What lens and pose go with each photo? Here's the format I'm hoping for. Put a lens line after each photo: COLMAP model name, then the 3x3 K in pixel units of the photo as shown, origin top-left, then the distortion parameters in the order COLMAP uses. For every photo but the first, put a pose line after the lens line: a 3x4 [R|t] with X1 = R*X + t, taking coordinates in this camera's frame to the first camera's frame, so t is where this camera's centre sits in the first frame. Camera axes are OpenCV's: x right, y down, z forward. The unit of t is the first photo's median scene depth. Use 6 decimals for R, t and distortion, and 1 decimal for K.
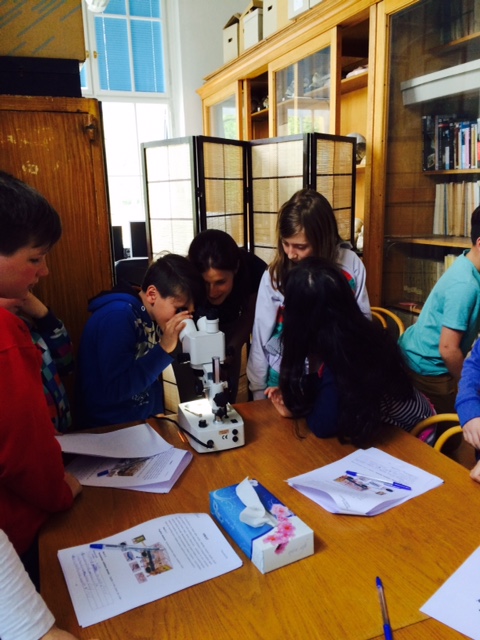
lens RADIAL K [[545.0, 0, 240.0], [0, 545.0, 320.0], [0, 0, 1]] dist [0.139751, -0.238490]
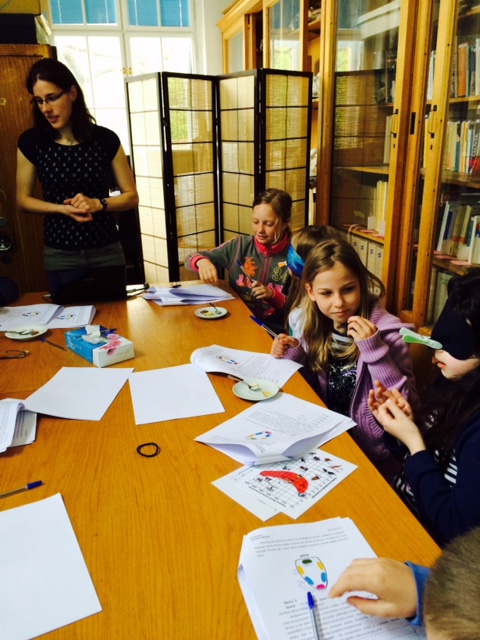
lens RADIAL K [[545.0, 0, 240.0], [0, 545.0, 320.0], [0, 0, 1]] dist [0.139751, -0.238490]
pose [[0.992464, 0.044113, -0.114318, 0.214671], [-0.031778, 0.993690, 0.107561, 0.049105], [0.118341, -0.103118, 0.987604, -0.168485]]
